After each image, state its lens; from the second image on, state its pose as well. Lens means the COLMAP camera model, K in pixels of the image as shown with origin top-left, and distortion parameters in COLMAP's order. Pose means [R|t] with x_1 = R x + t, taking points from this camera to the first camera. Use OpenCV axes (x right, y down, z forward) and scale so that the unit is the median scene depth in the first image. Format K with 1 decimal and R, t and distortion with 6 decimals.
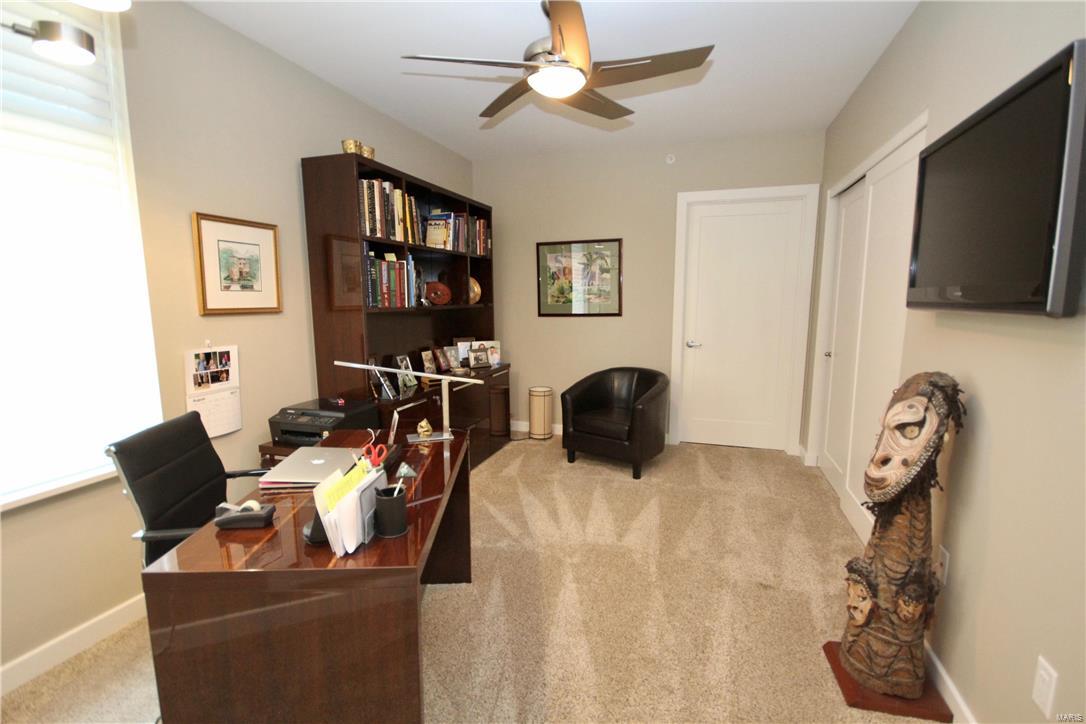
lens RADIAL K [[505.3, 0, 539.5], [0, 505.3, 368.0], [0, 0, 1]] dist [0.003092, -0.005449]
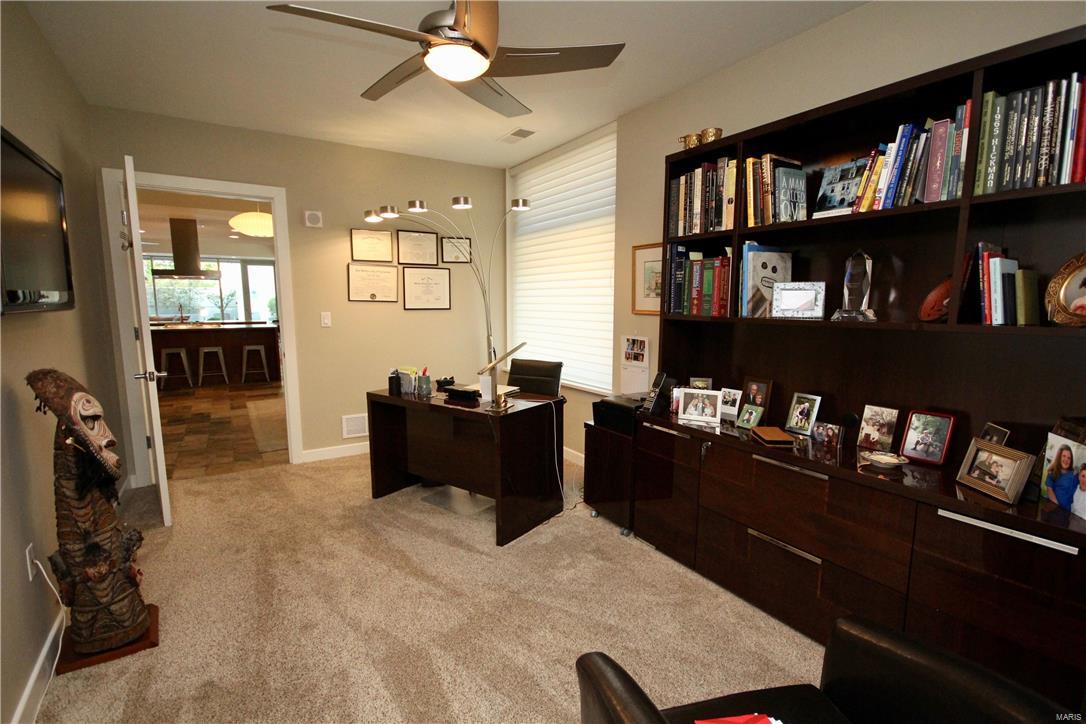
lens RADIAL K [[505.3, 0, 545.0], [0, 505.3, 361.4], [0, 0, 1]] dist [0.003092, -0.005449]
pose [[-0.635636, 0.091883, -0.766501, 0.584735], [-0.111508, 0.971552, 0.208933, -0.220916], [0.763893, 0.218277, -0.607308, 1.528505]]
